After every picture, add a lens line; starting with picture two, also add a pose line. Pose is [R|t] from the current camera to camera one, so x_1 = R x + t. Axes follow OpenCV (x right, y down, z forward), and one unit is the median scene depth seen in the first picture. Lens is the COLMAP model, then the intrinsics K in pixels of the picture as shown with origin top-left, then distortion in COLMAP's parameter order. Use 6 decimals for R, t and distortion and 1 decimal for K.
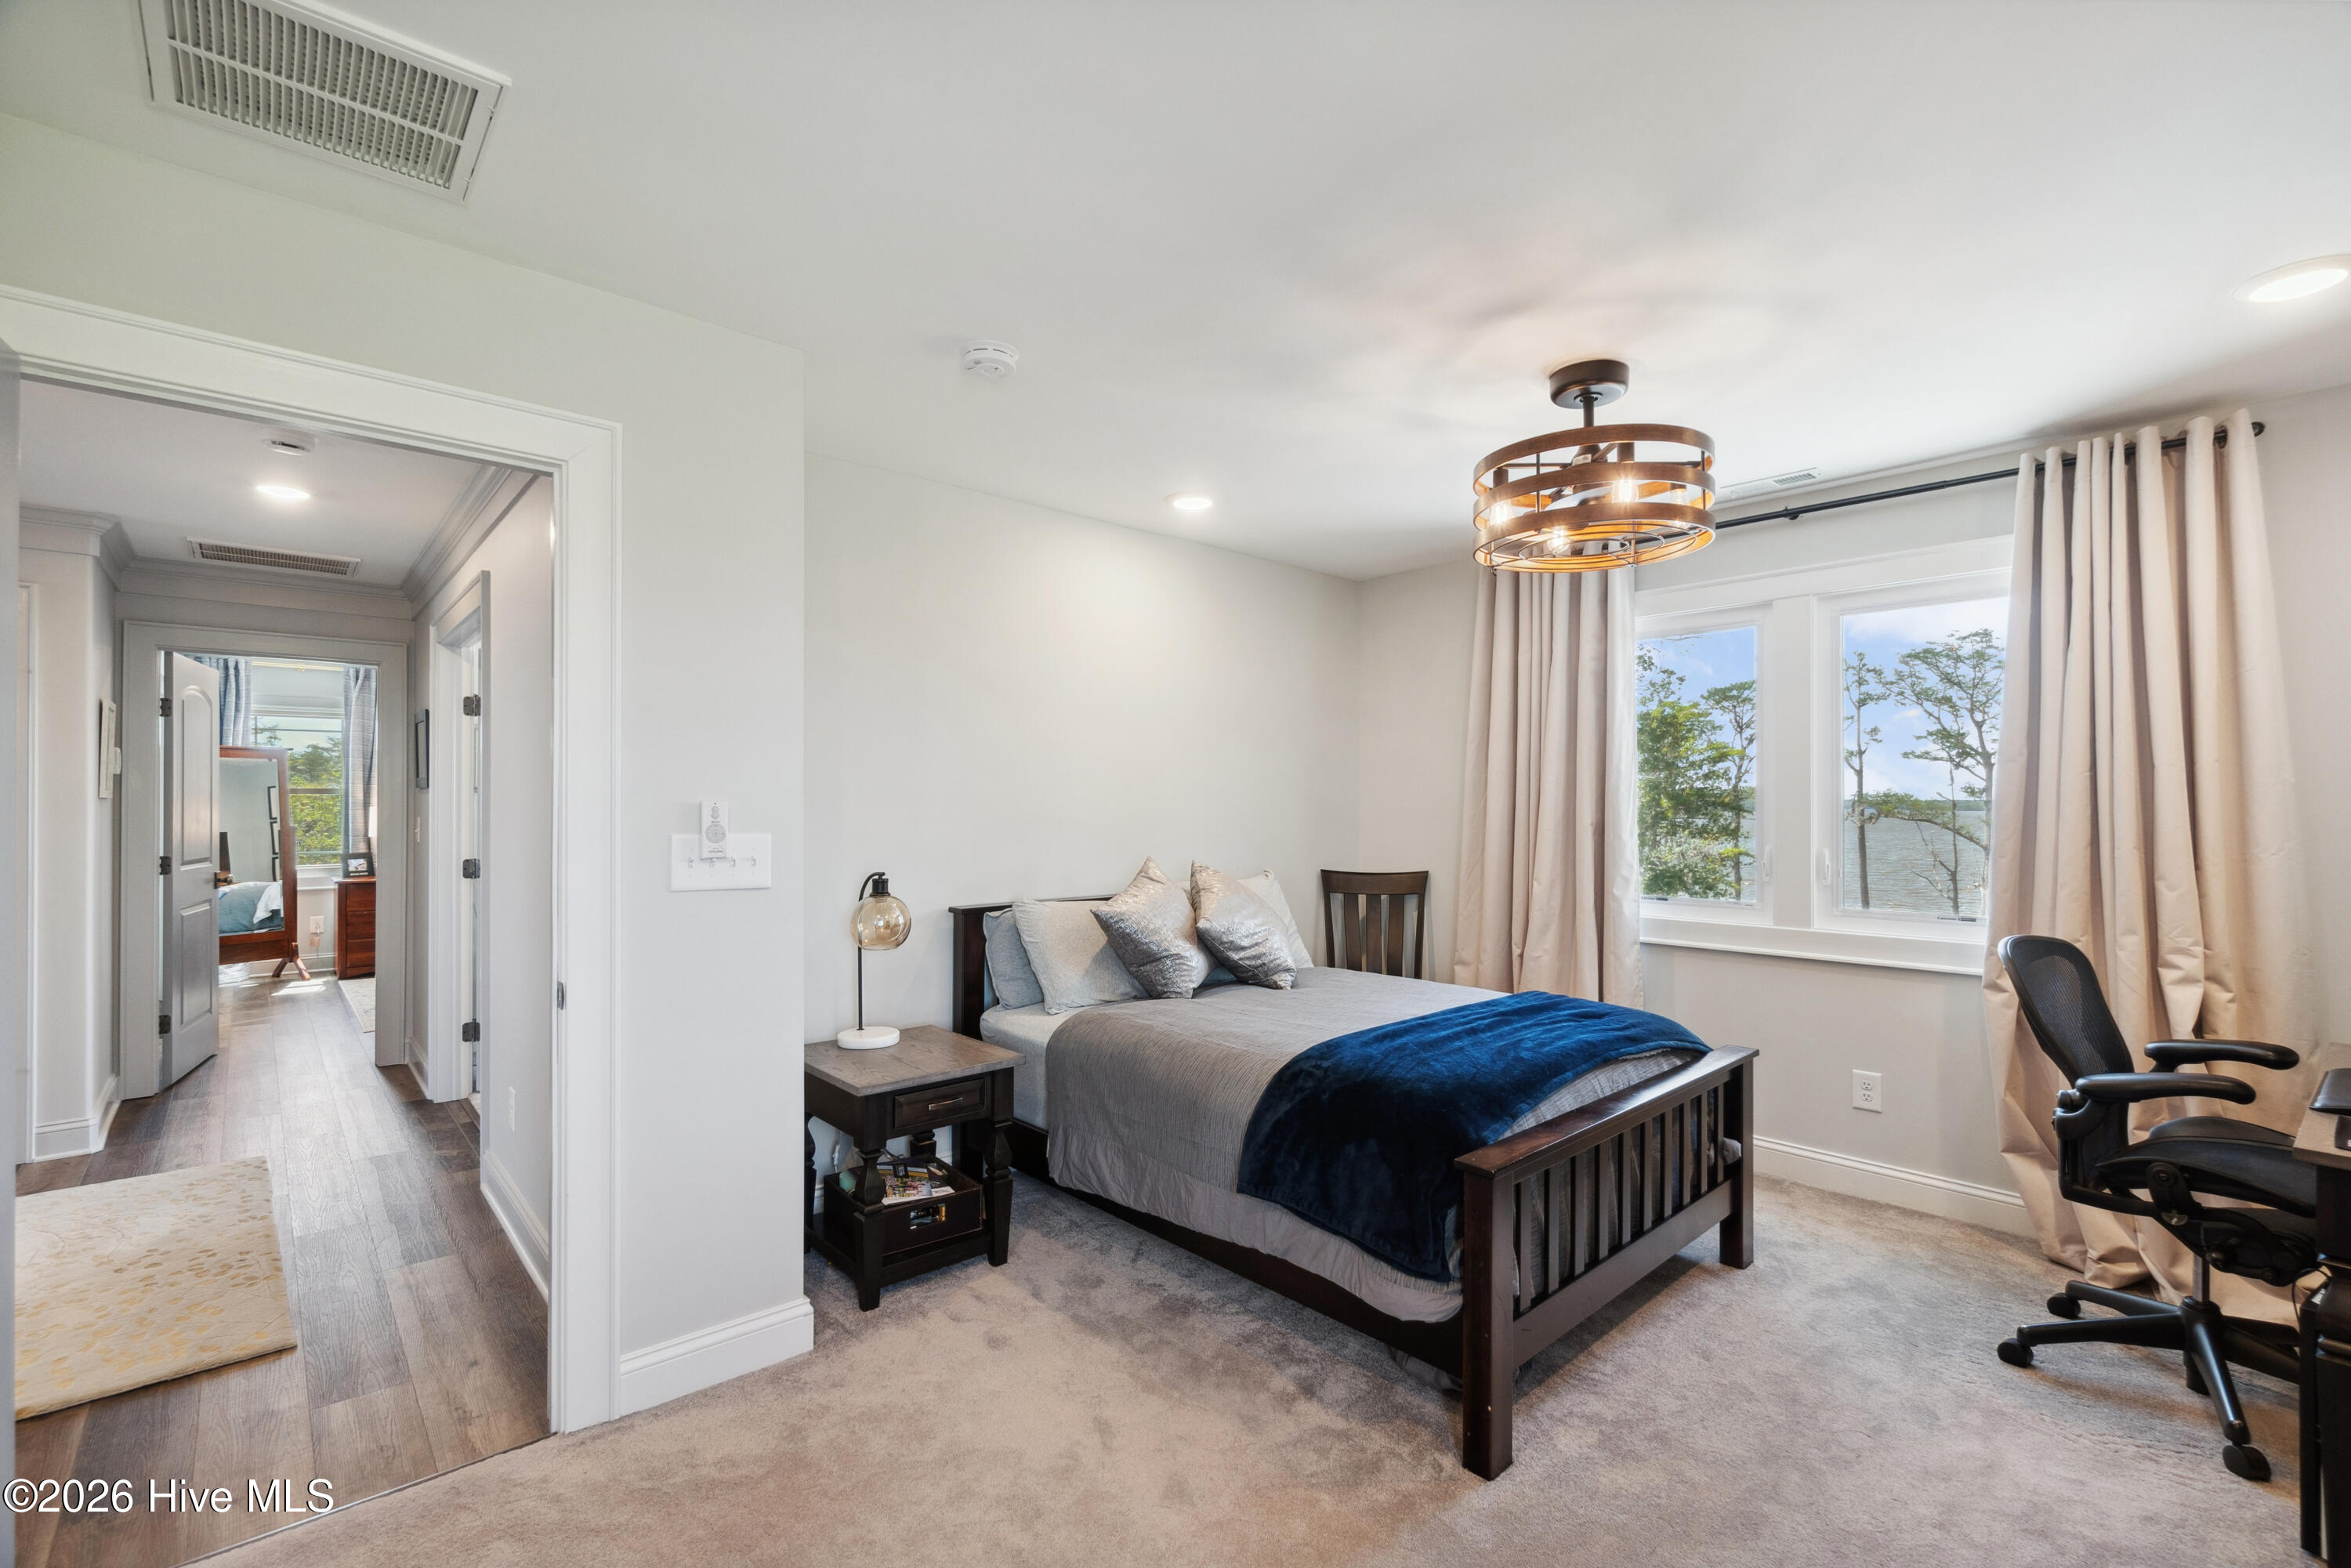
lens RADIAL K [[1017.3, 0, 1171.6], [0, 1017.3, 794.0], [0, 0, 1]] dist [-0.003524, 0.000286]
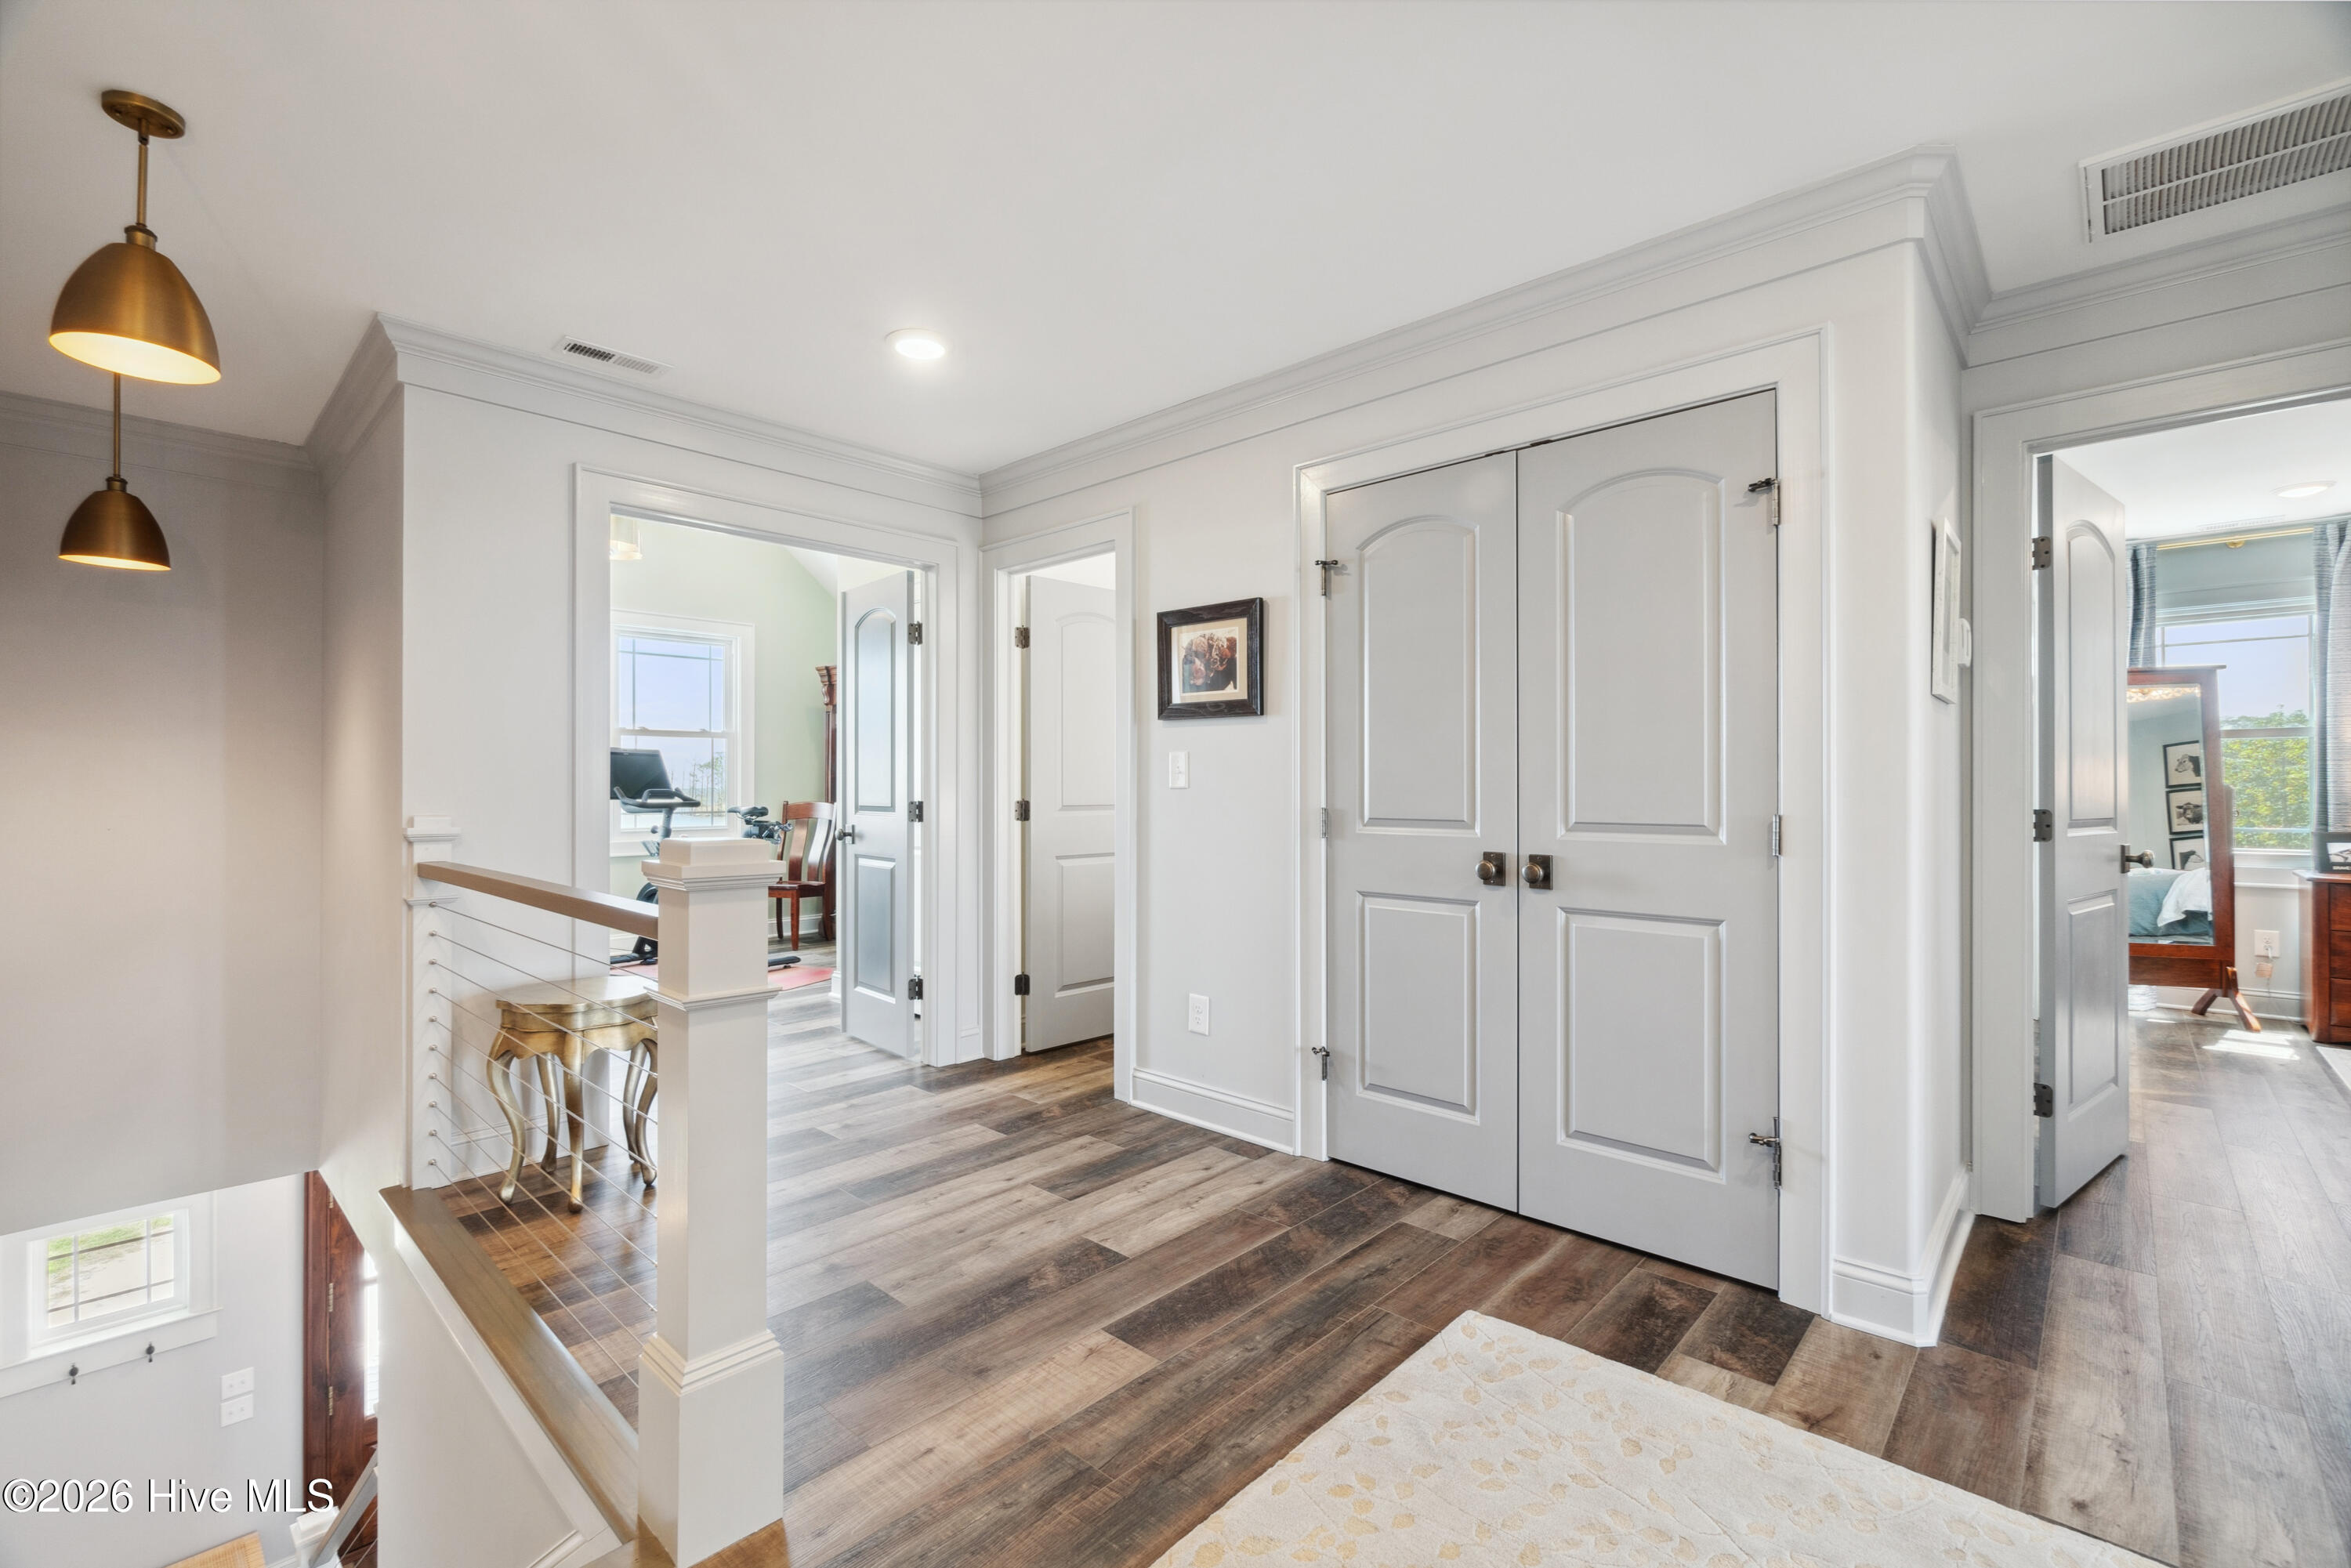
lens RADIAL K [[1016.4, 0, 1166.9], [0, 1016.4, 782.9], [0, 0, 1]] dist [0.000309, 0.000569]
pose [[0.080949, -0.002289, -0.996716, -0.276632], [0.006324, 0.999978, -0.001782, 0.026833], [0.996698, -0.006159, 0.080962, 0.276818]]
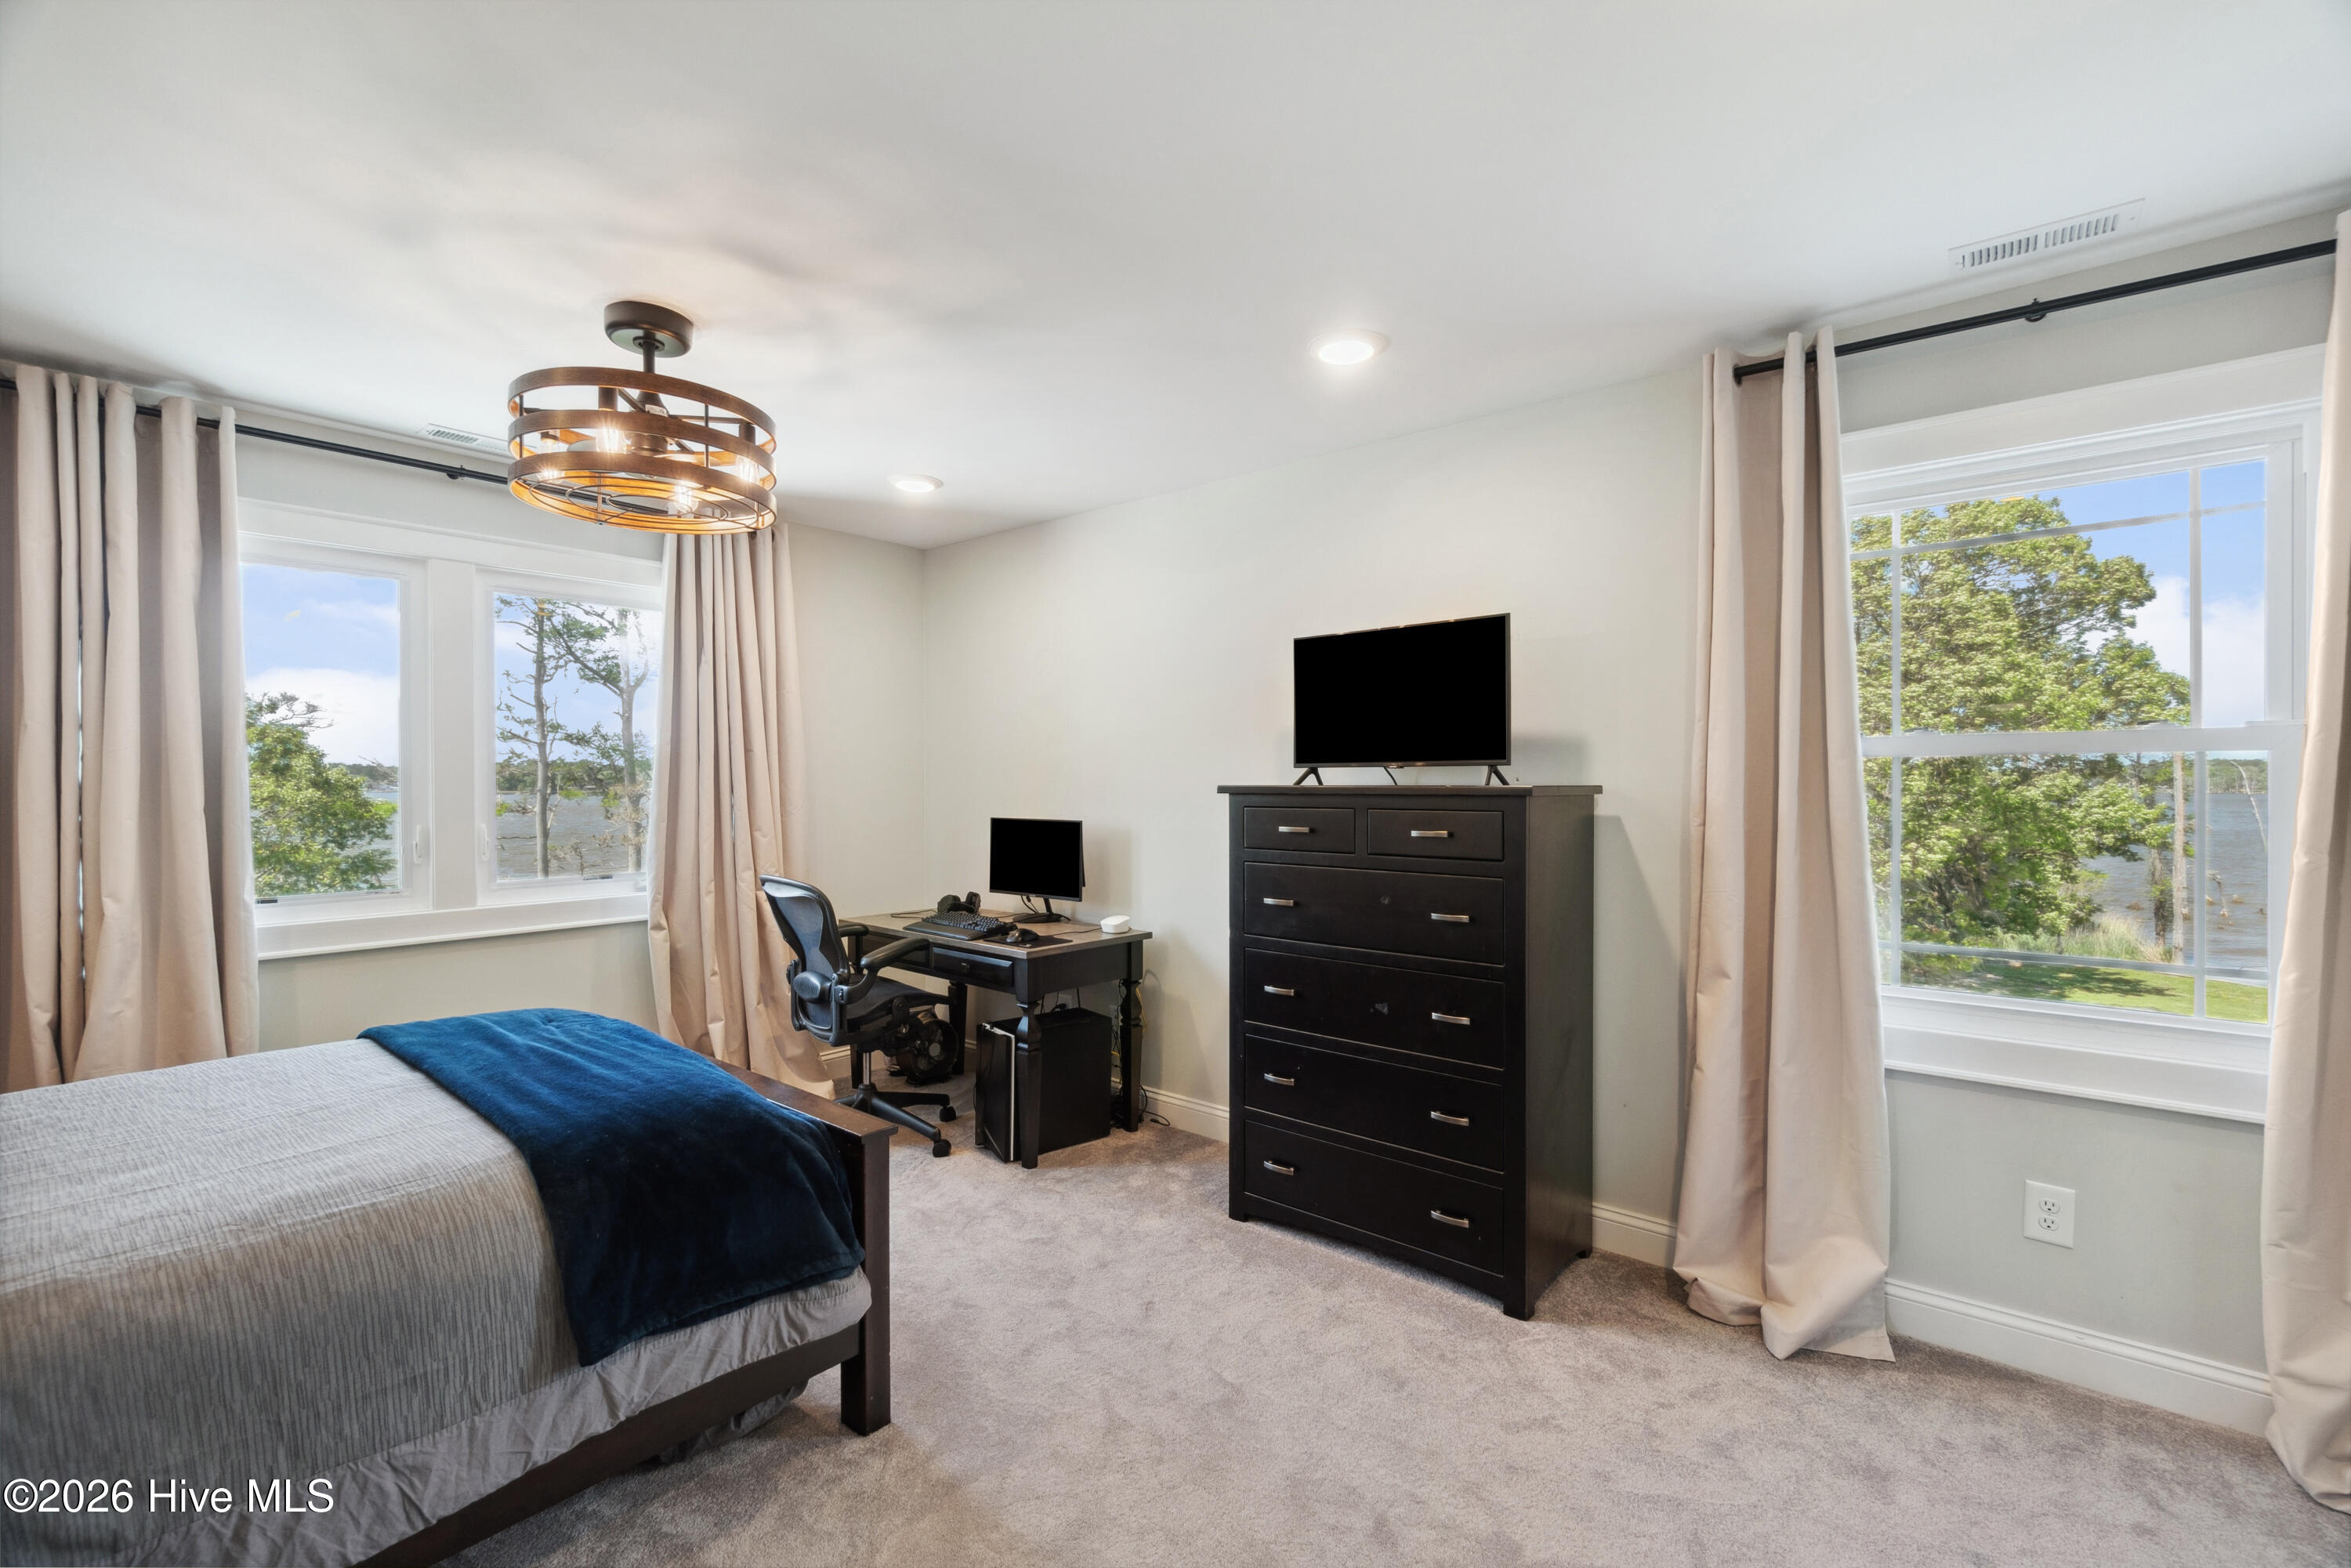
lens RADIAL K [[1016.4, 0, 1166.9], [0, 1016.4, 782.9], [0, 0, 1]] dist [0.000309, 0.000569]
pose [[-0.135709, -0.008866, 0.990709, -0.876643], [-0.002113, 0.999960, 0.008659, 0.006077], [-0.990747, -0.000918, -0.135722, 0.984835]]
